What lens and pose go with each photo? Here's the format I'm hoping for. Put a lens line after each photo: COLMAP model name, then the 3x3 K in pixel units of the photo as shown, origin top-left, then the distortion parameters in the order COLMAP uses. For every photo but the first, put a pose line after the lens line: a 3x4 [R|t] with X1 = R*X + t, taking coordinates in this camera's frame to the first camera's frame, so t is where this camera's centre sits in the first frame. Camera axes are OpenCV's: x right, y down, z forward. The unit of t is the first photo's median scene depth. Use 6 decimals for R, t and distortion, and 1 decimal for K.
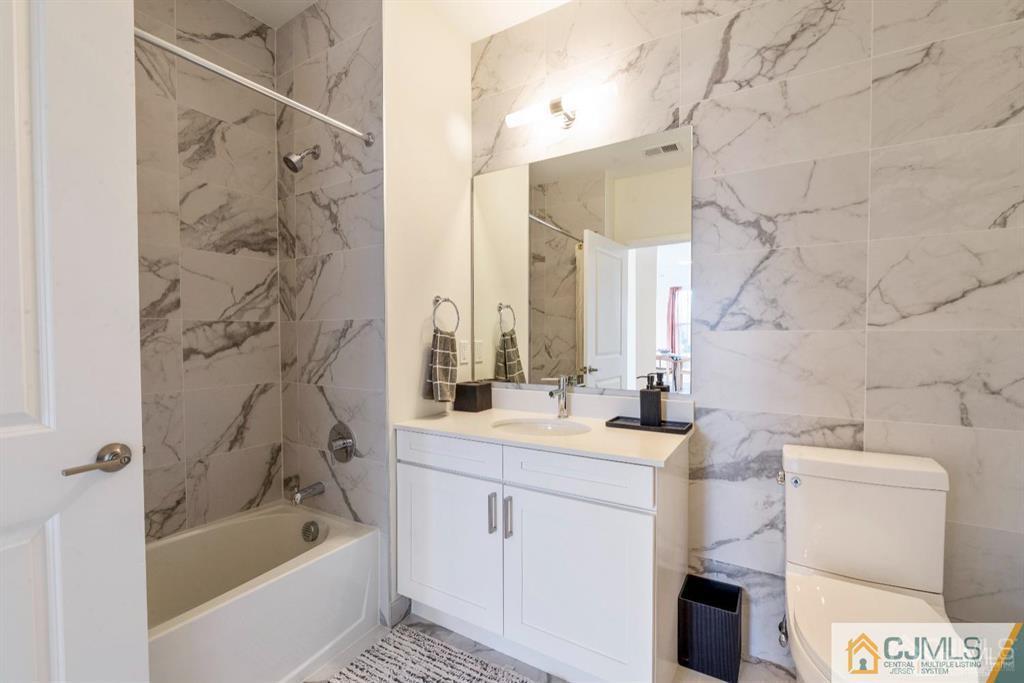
lens RADIAL K [[444.8, 0, 512.0], [0, 444.8, 341.5], [0, 0, 1]] dist [-0.000581, -0.000536]
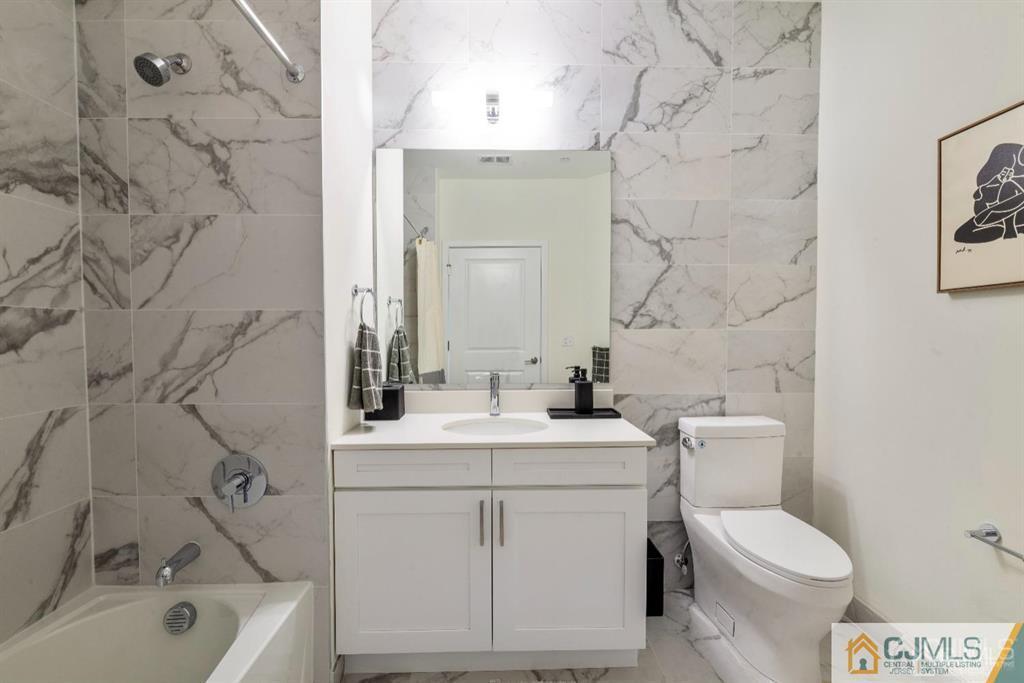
lens RADIAL K [[444.8, 0, 512.0], [0, 444.8, 341.5], [0, 0, 1]] dist [-0.000581, -0.000536]
pose [[0.838194, -0.008753, 0.545302, -0.414030], [0.005624, 0.999957, 0.007407, -0.000809], [-0.545343, -0.003141, 0.838207, 0.157257]]
